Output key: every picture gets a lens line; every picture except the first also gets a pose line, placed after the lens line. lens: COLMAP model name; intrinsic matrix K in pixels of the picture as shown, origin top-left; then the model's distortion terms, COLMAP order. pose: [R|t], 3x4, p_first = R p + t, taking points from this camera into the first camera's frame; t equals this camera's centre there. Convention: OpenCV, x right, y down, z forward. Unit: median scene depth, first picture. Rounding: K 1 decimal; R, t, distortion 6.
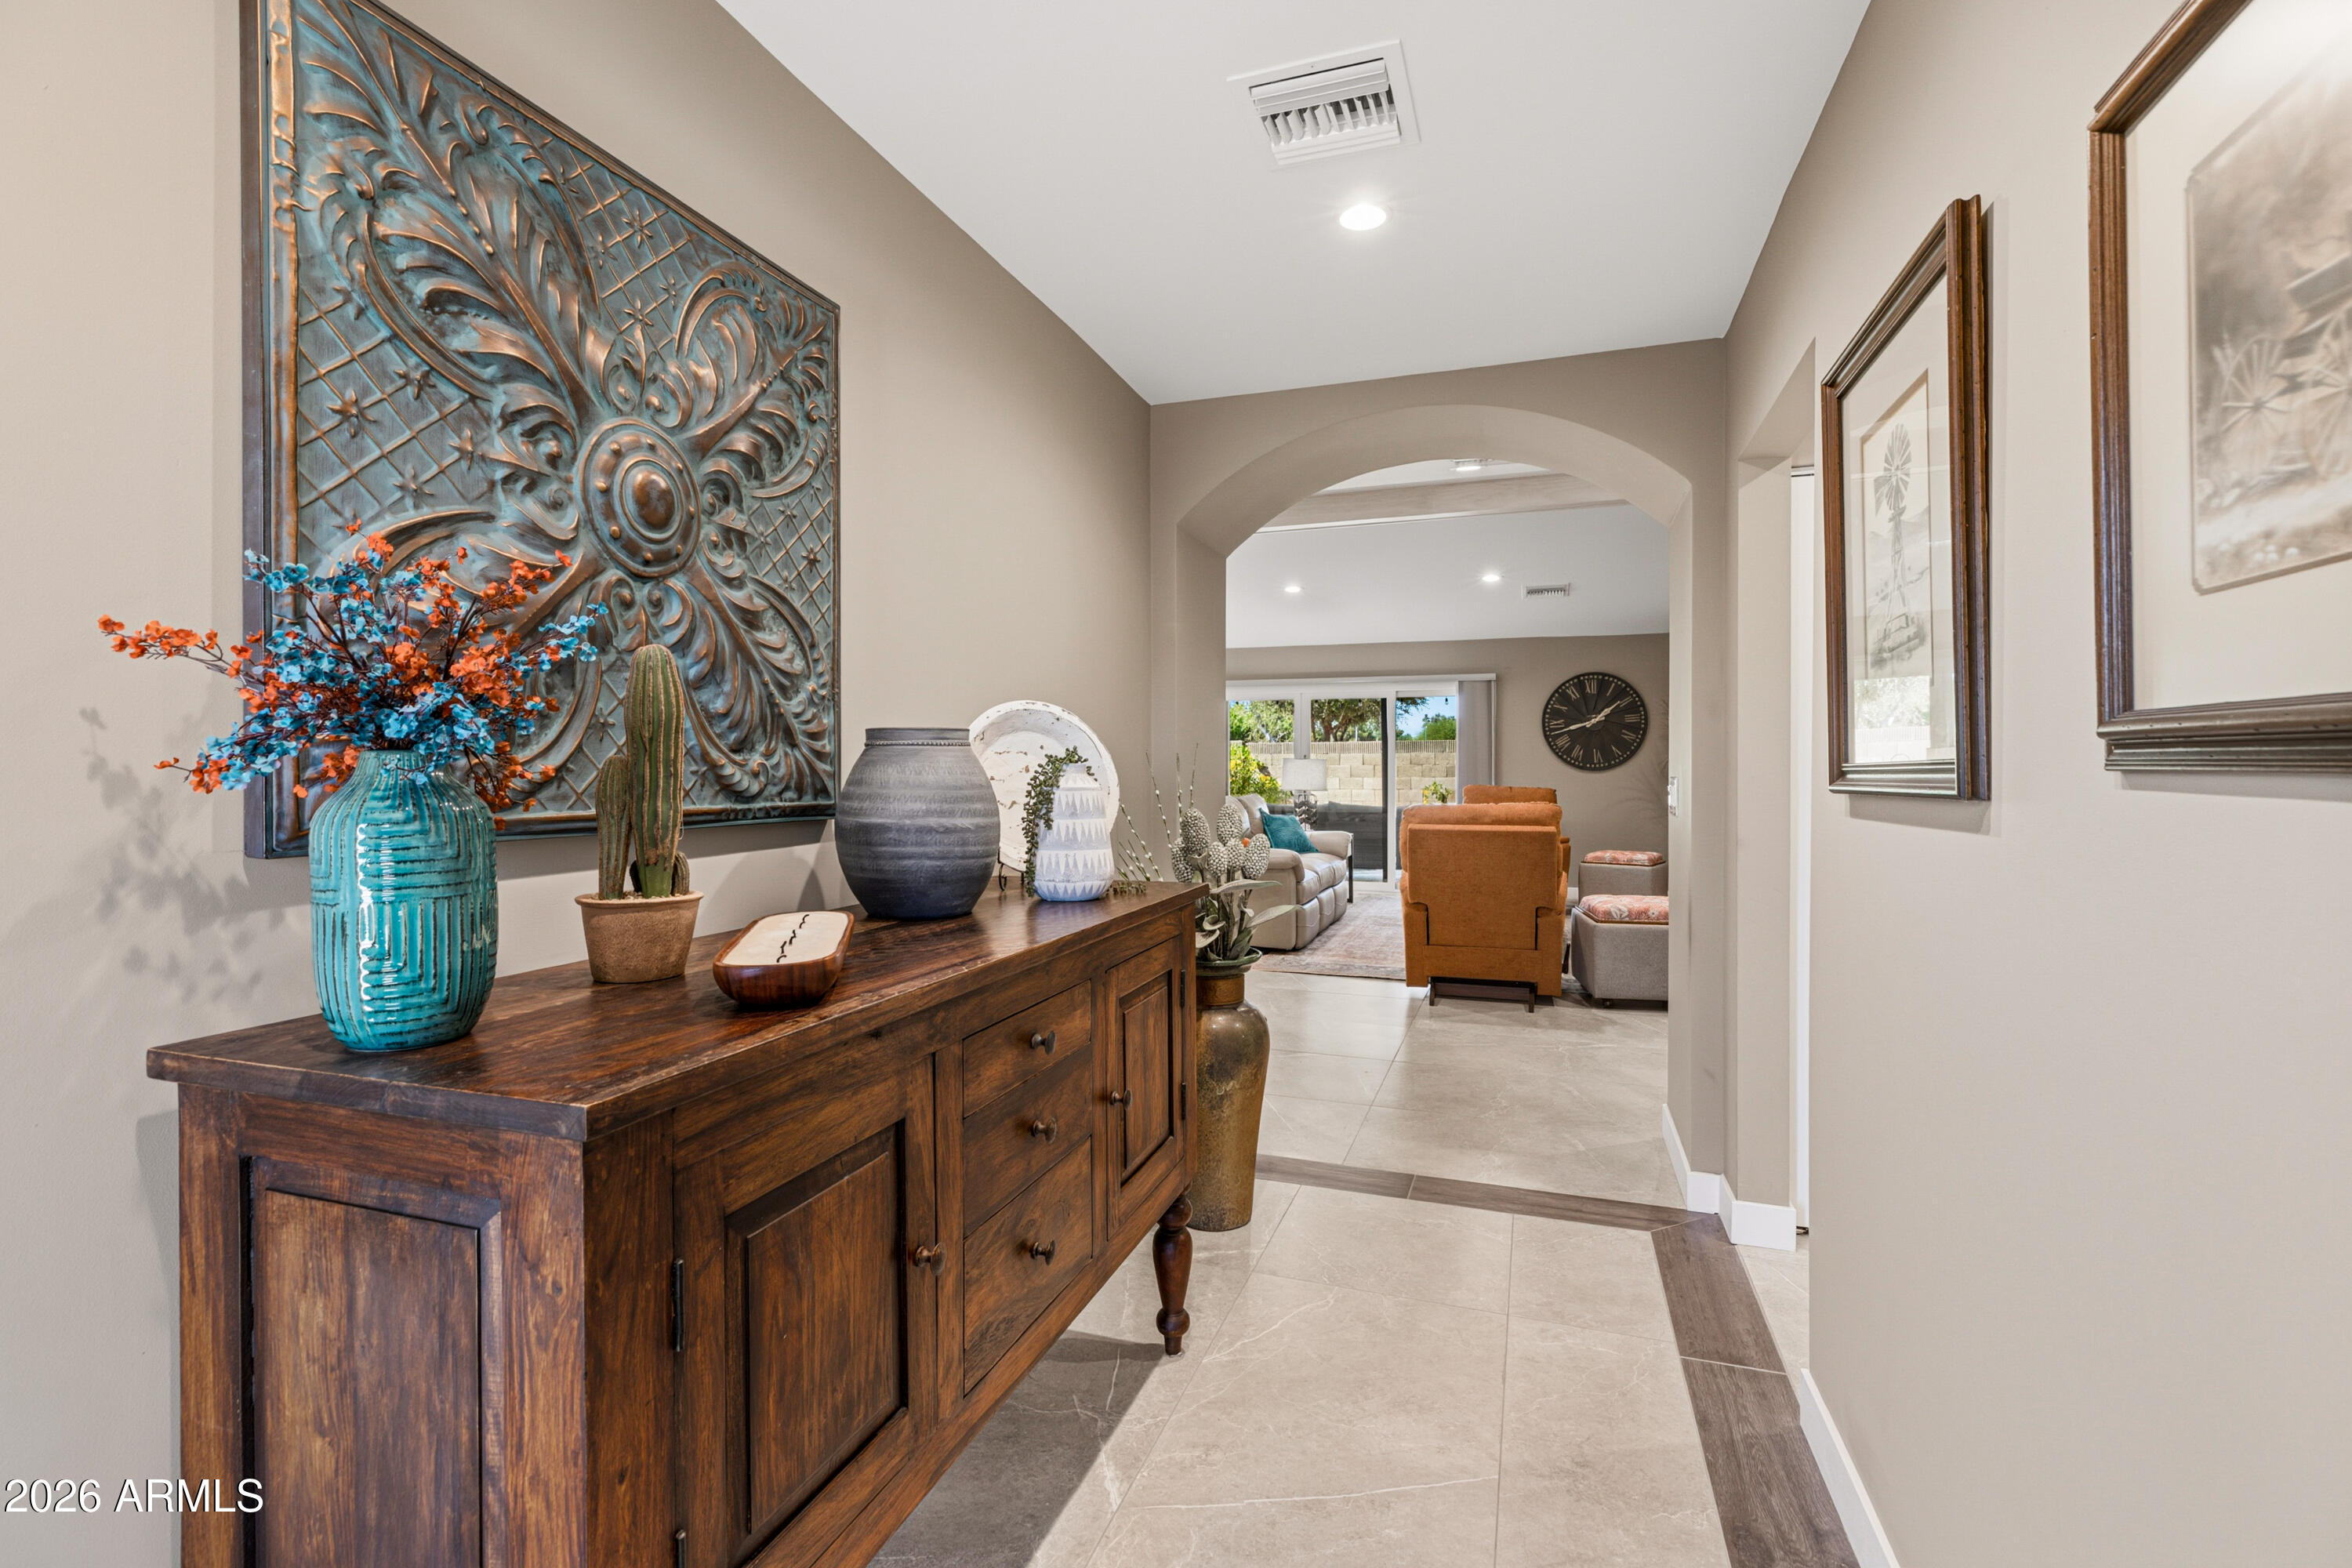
lens RADIAL K [[1064.1, 0, 1159.3], [0, 1064.1, 767.1], [0, 0, 1]] dist [0.007173, -0.001483]
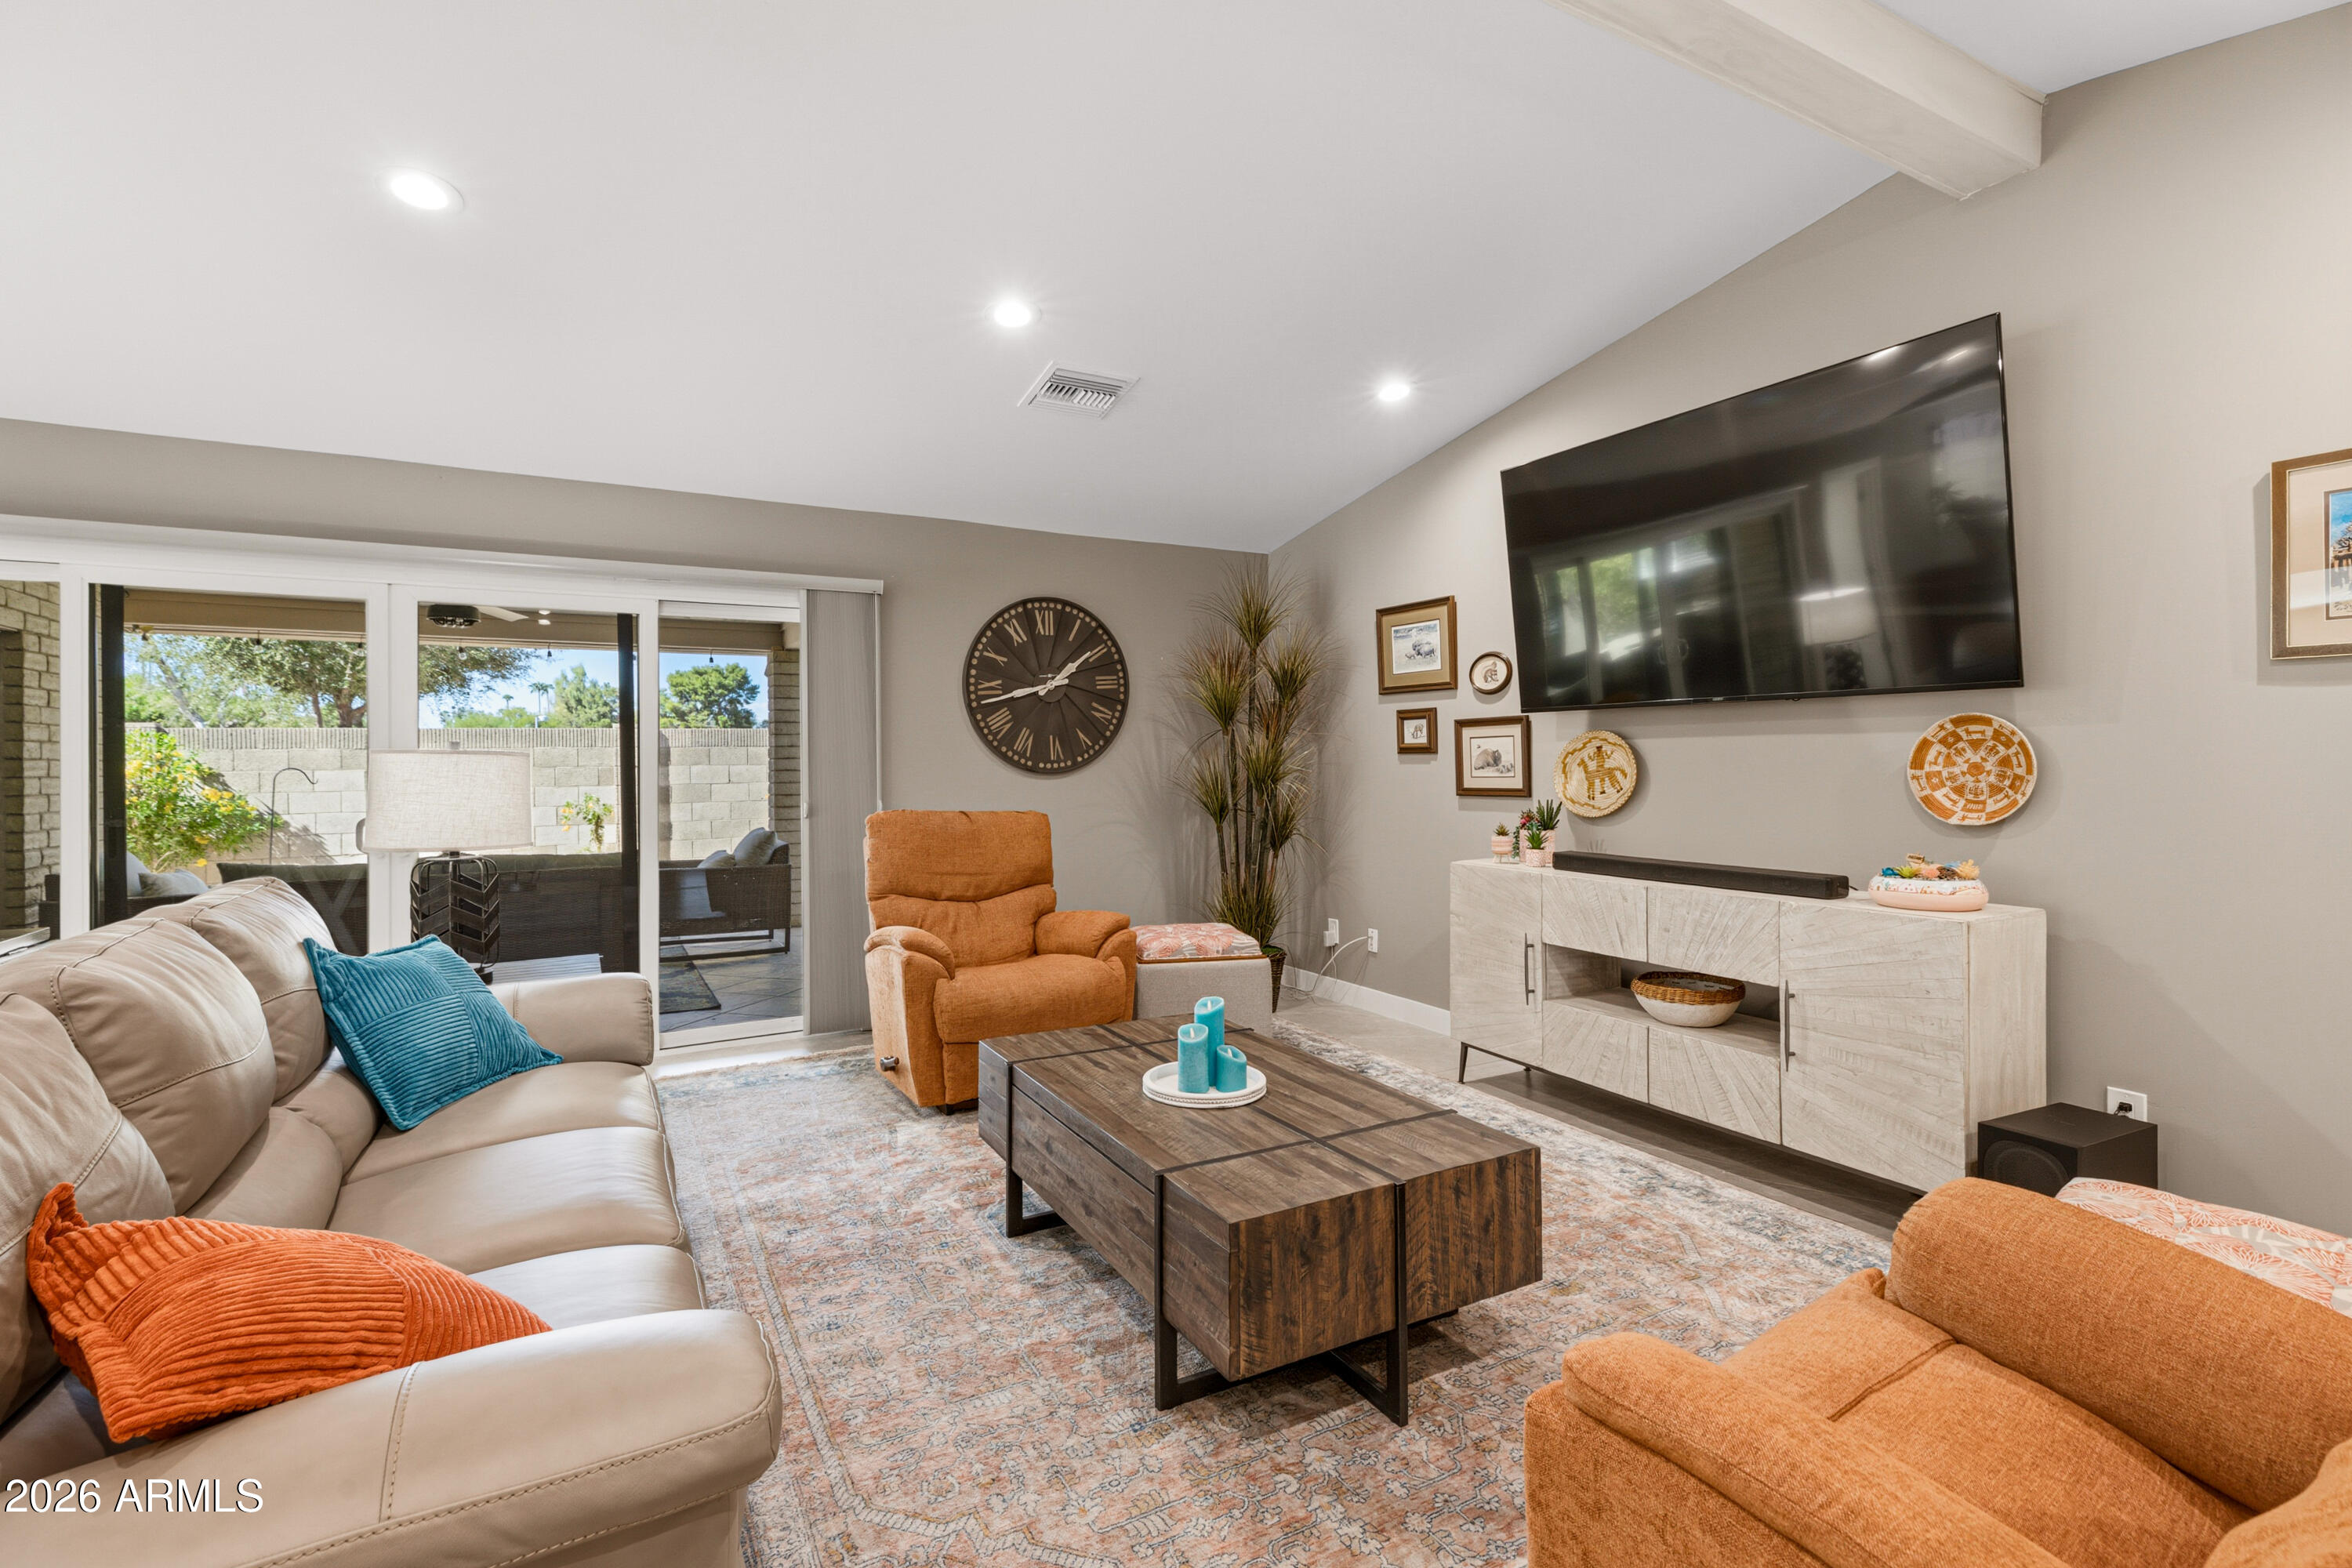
lens RADIAL K [[1064.1, 0, 1163.6], [0, 1064.1, 770.0], [0, 0, 1]] dist [0.007173, -0.001483]
pose [[0.666374, -0.009177, 0.745562, 0.034696], [0.008500, 0.999953, 0.004711, -0.001148], [-0.745570, 0.003198, 0.666420, 0.587140]]
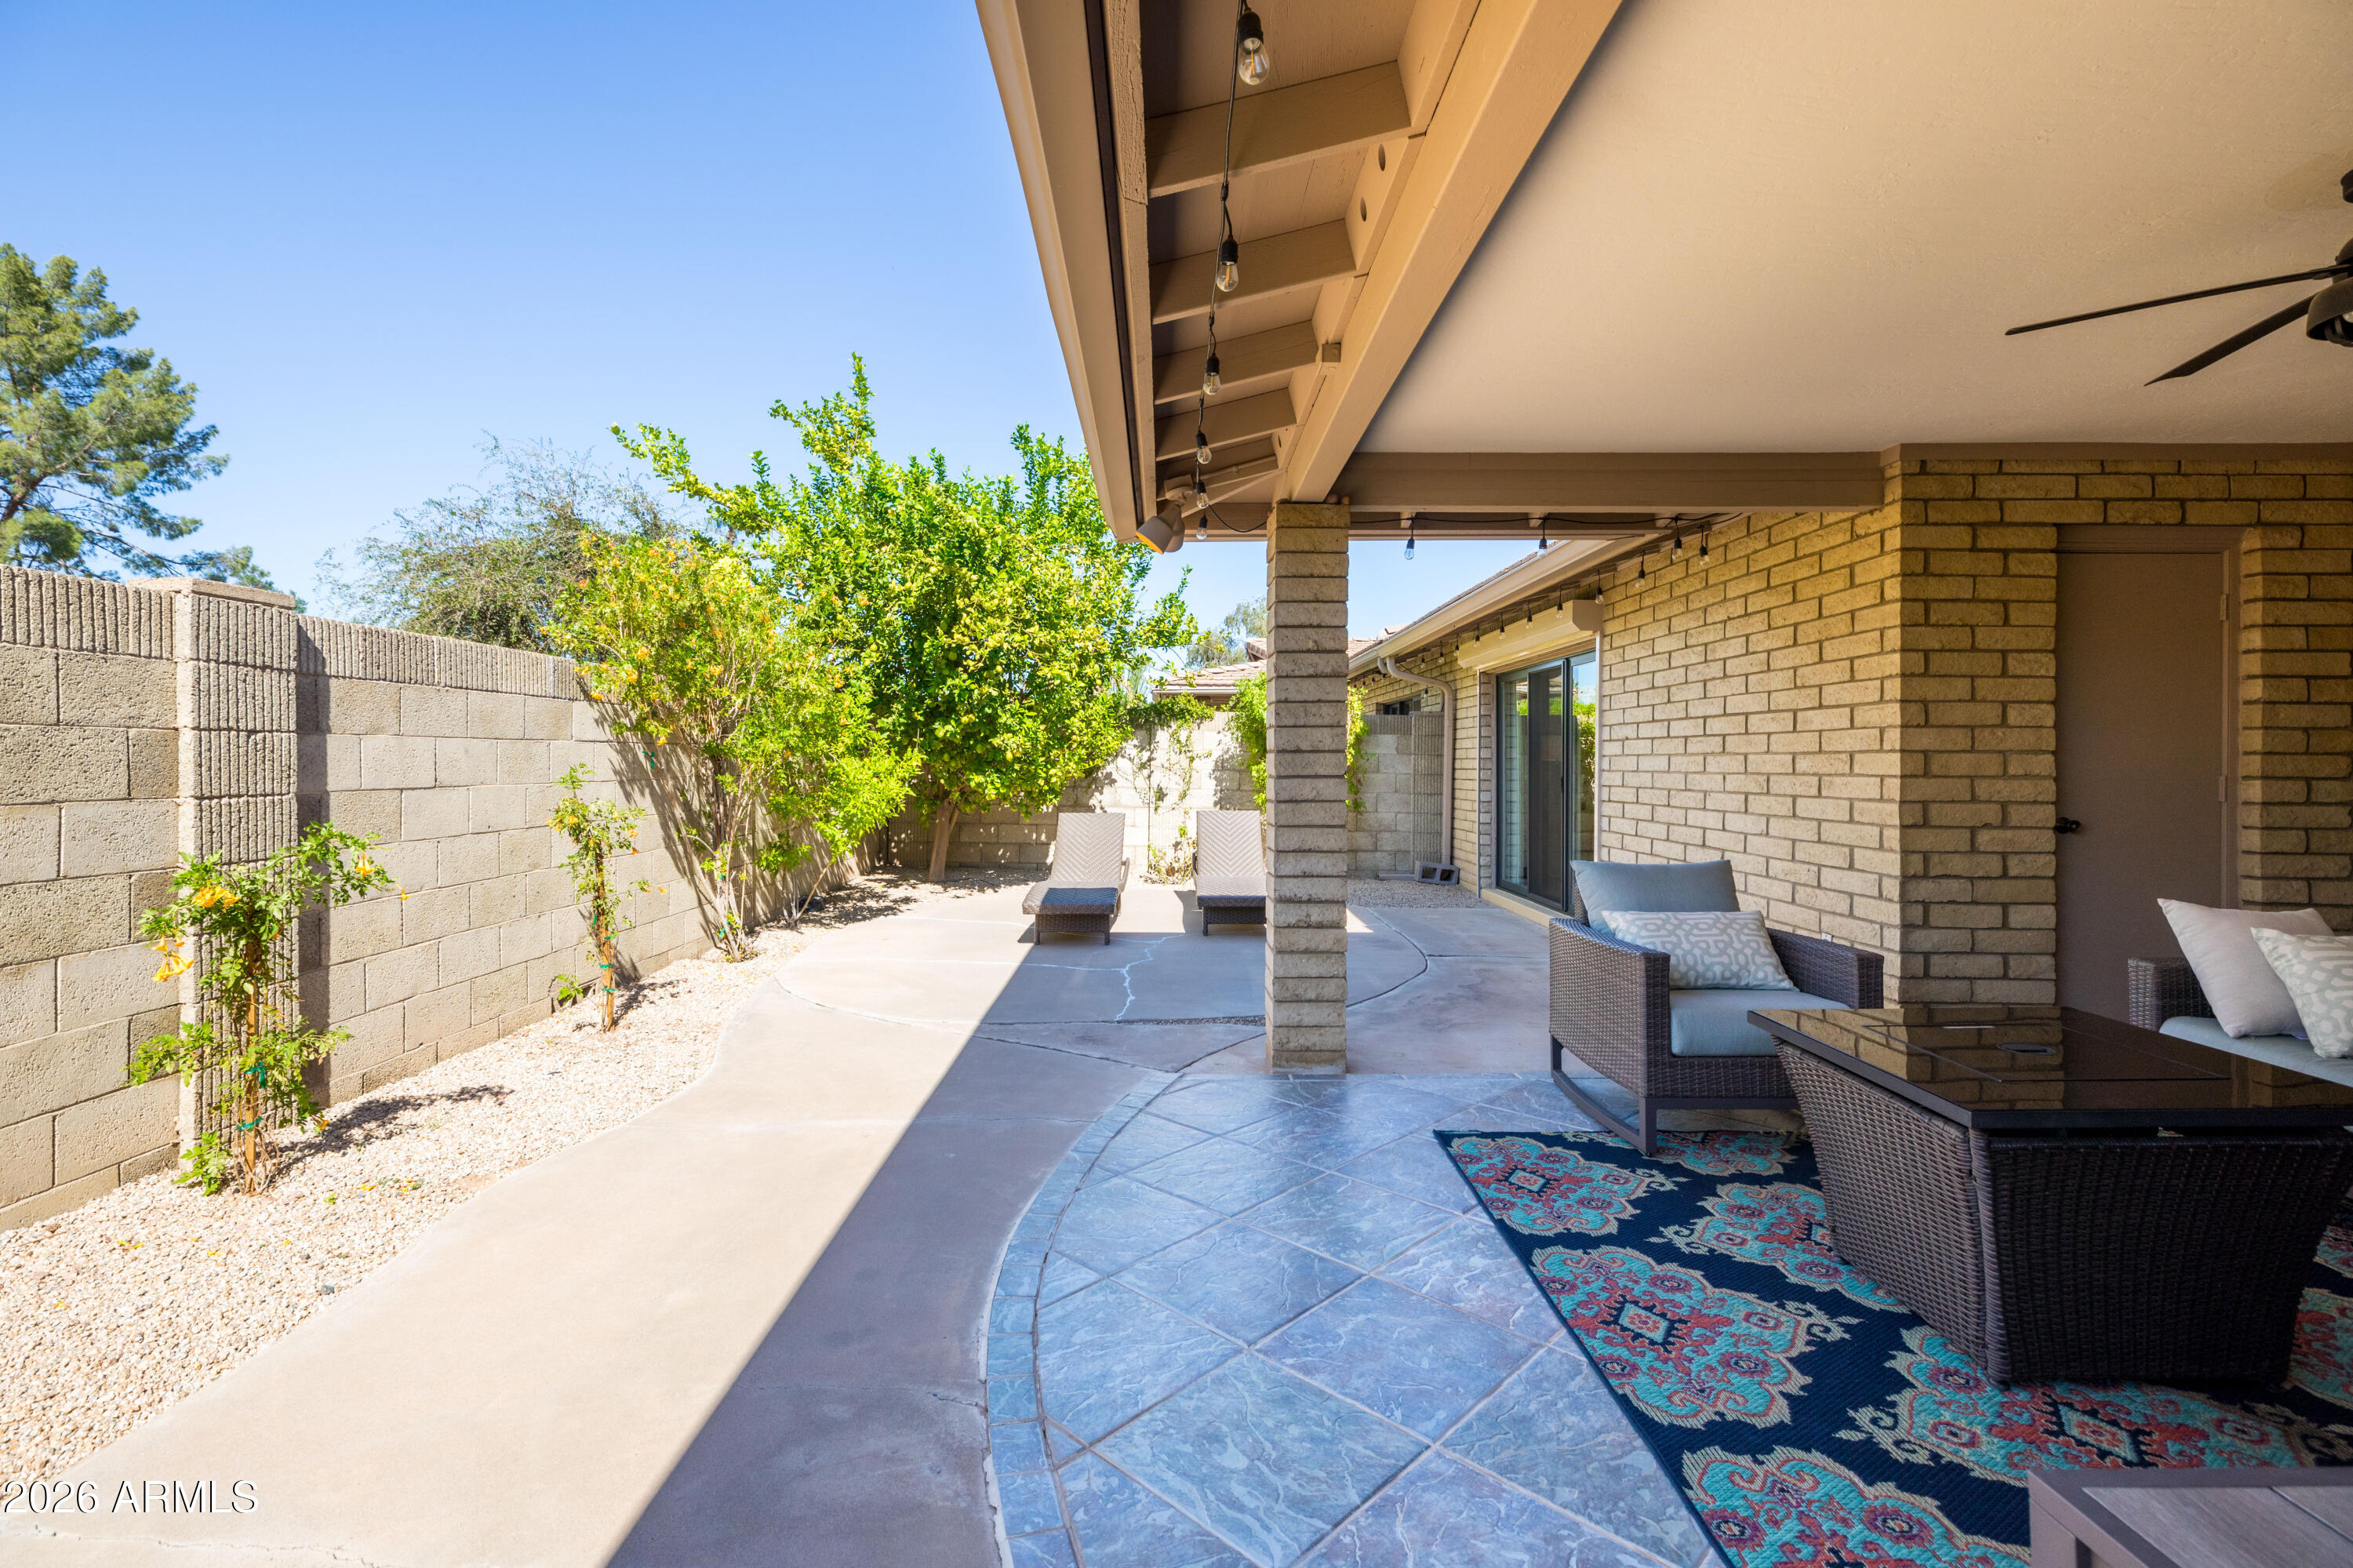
lens RADIAL K [[1064.6, 0, 1155.8], [0, 1064.6, 764.9], [0, 0, 1]] dist [0.007173, -0.001483]
pose [[-0.329697, -0.002644, 0.944083, 0.095712], [-0.000229, 0.999996, 0.002720, 0.004881], [-0.944087, 0.000680, -0.329697, 1.644277]]
